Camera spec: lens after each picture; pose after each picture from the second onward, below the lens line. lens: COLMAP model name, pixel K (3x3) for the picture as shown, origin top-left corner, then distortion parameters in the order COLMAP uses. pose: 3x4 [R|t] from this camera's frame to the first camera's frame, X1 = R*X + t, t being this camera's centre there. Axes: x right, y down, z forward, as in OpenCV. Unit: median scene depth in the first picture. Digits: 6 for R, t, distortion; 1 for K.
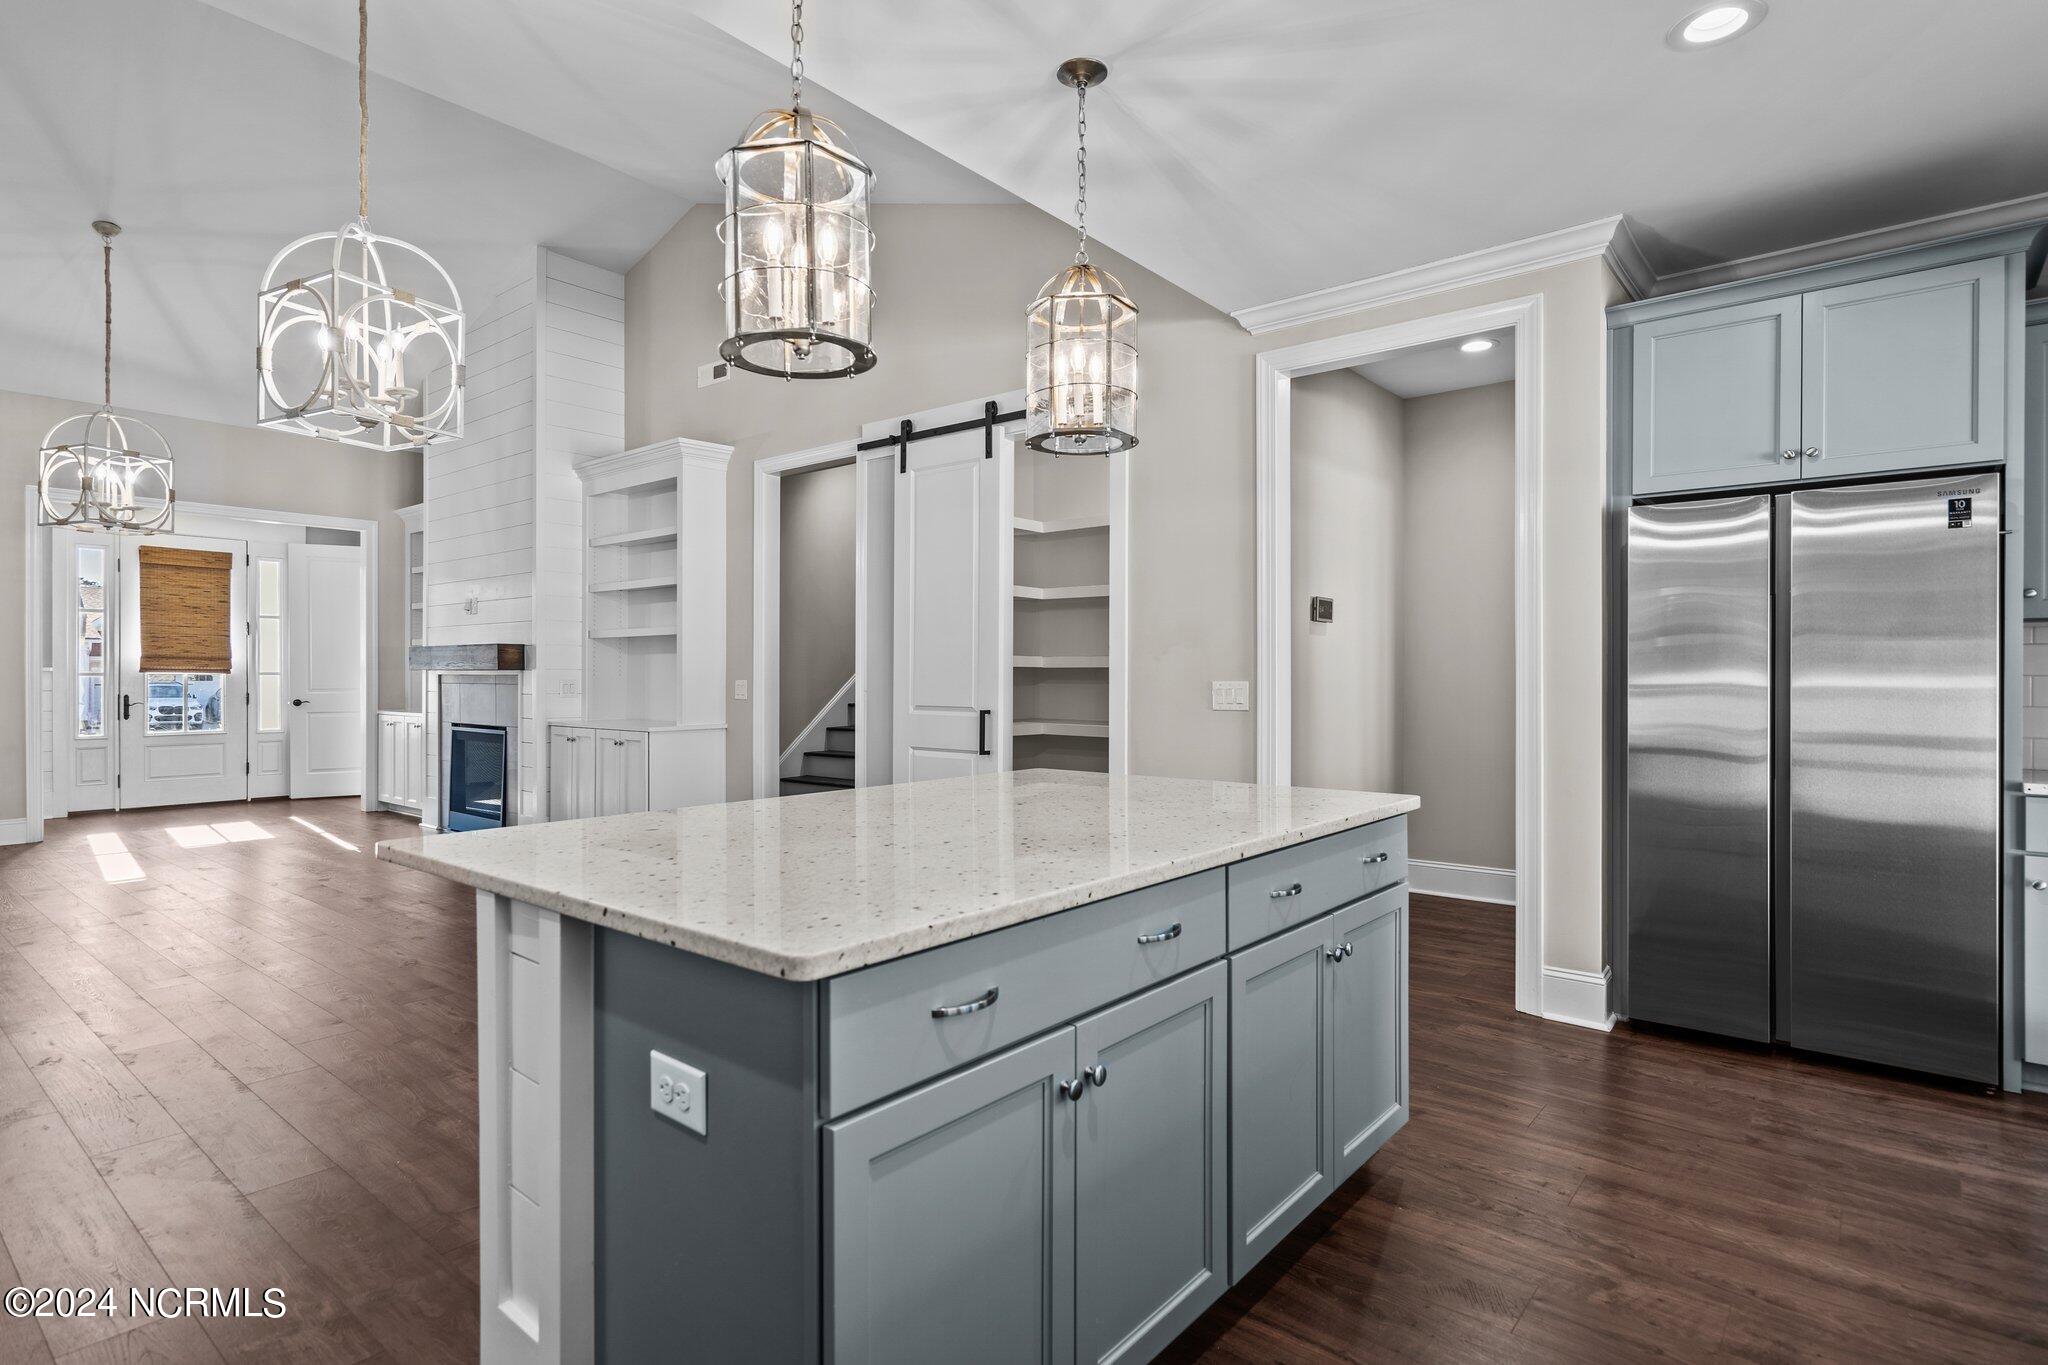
lens RADIAL K [[1043.7, 0, 1036.0], [0, 1043.7, 676.1], [0, 0, 1]] dist [-0.002041, 0.003559]
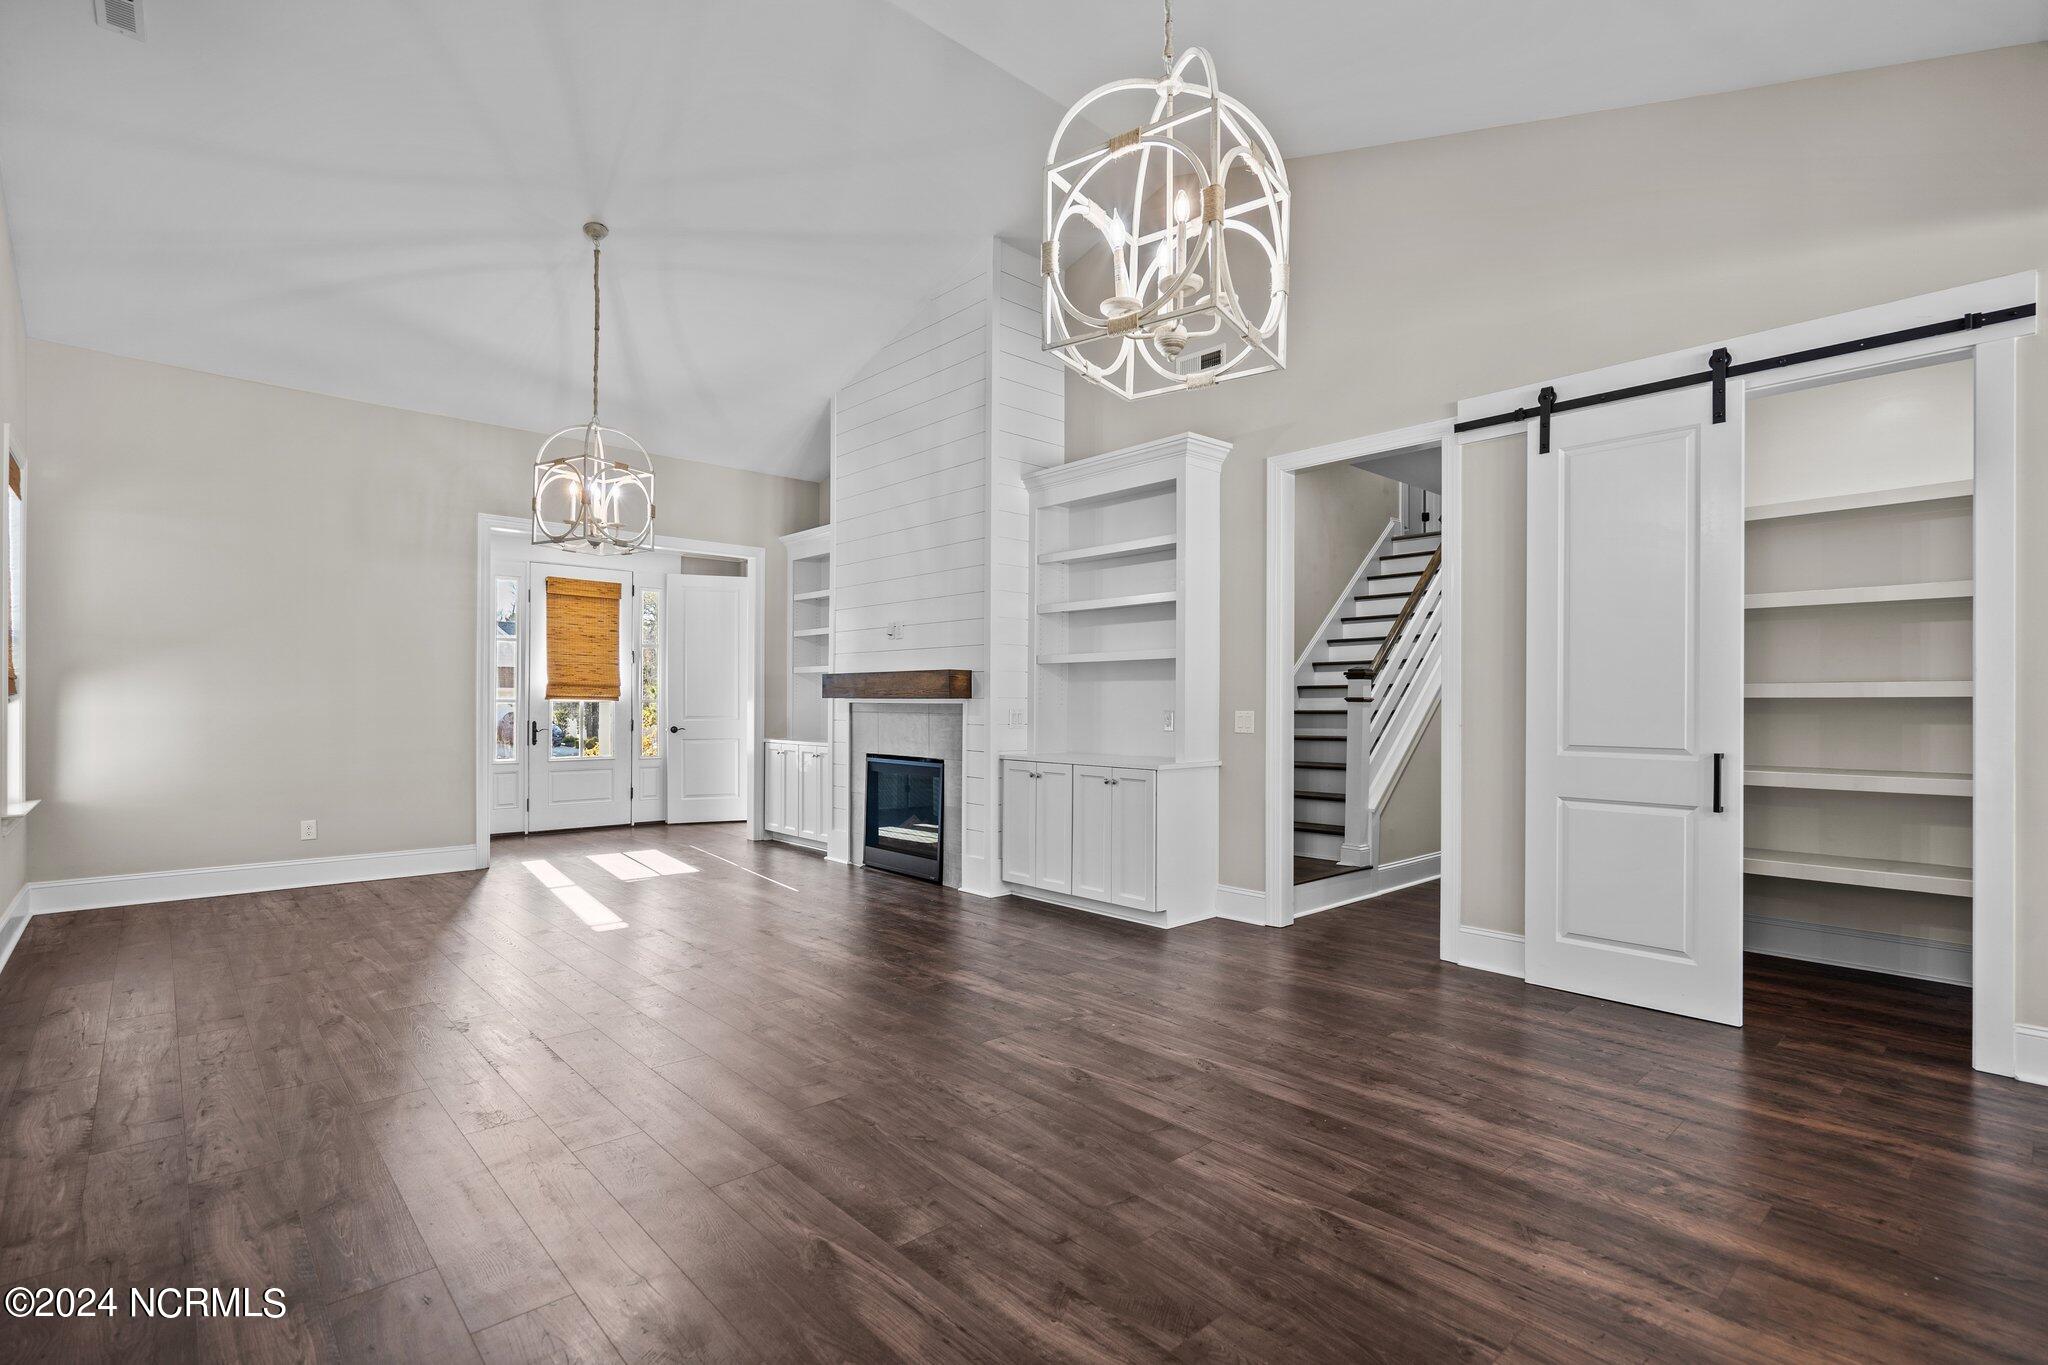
lens RADIAL K [[954.5, 0, 1033.9], [0, 954.5, 700.9], [0, 0, 1]] dist [-0.002422, 0.001012]
pose [[0.989797, 0.003265, -0.142445, -0.320888], [-0.003805, 0.999987, -0.003523, -0.000916], [0.142432, 0.004029, 0.989796, 0.175607]]
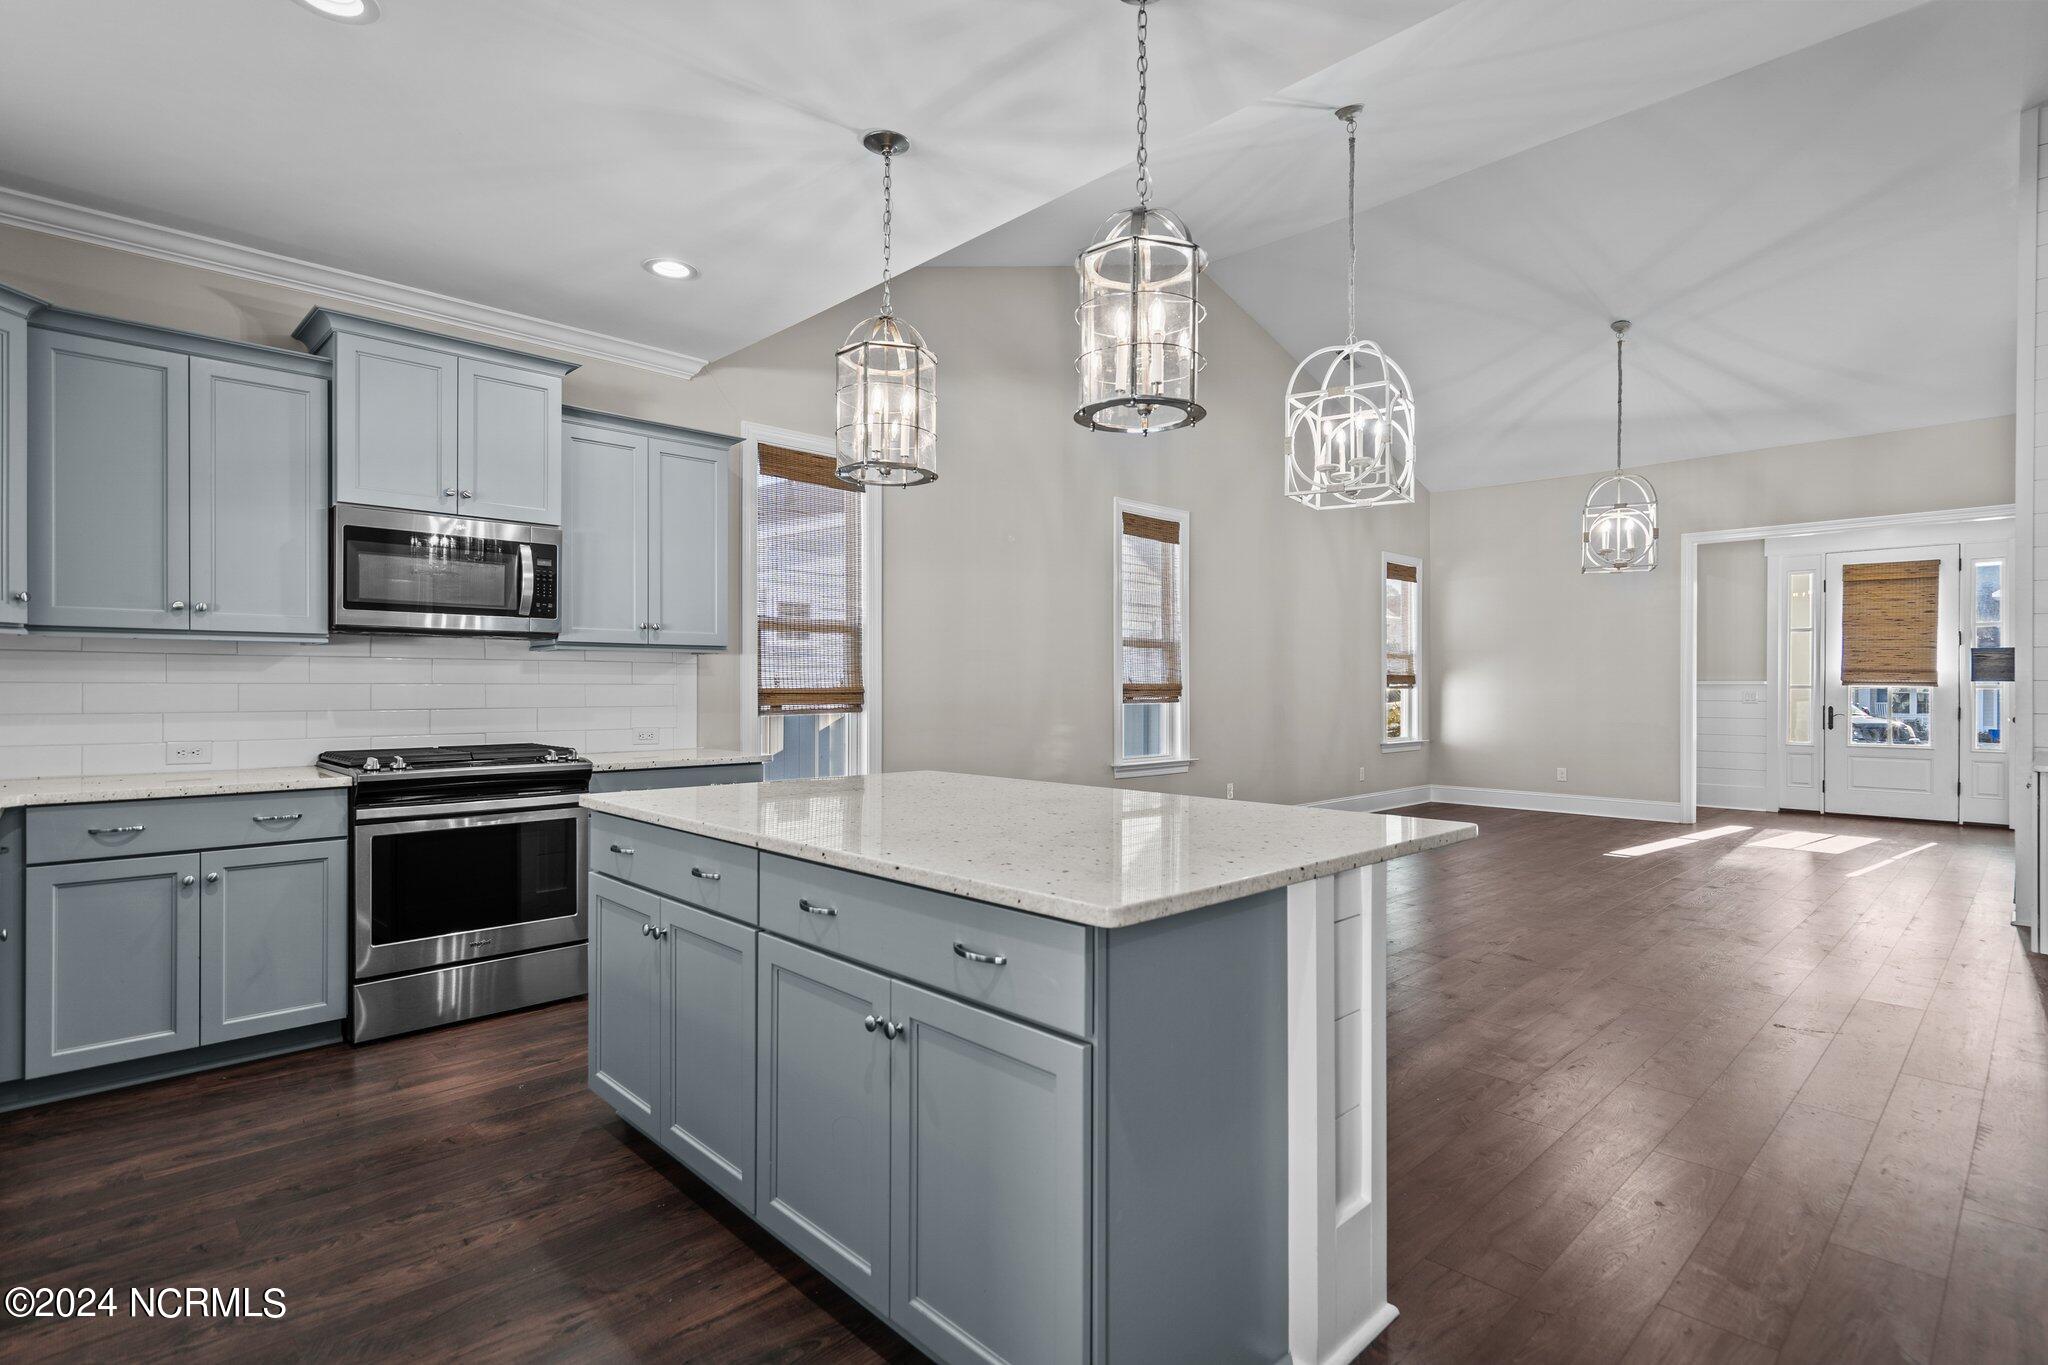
lens RADIAL K [[980.4, 0, 991.2], [0, 980.4, 699.9], [0, 0, 1]] dist [-0.004141, 0.000780]
pose [[-0.134858, 0.012767, -0.990783, 0.315354], [-0.003312, 0.999906, 0.013335, 0.001022], [0.990859, 0.005080, -0.134803, 0.364702]]
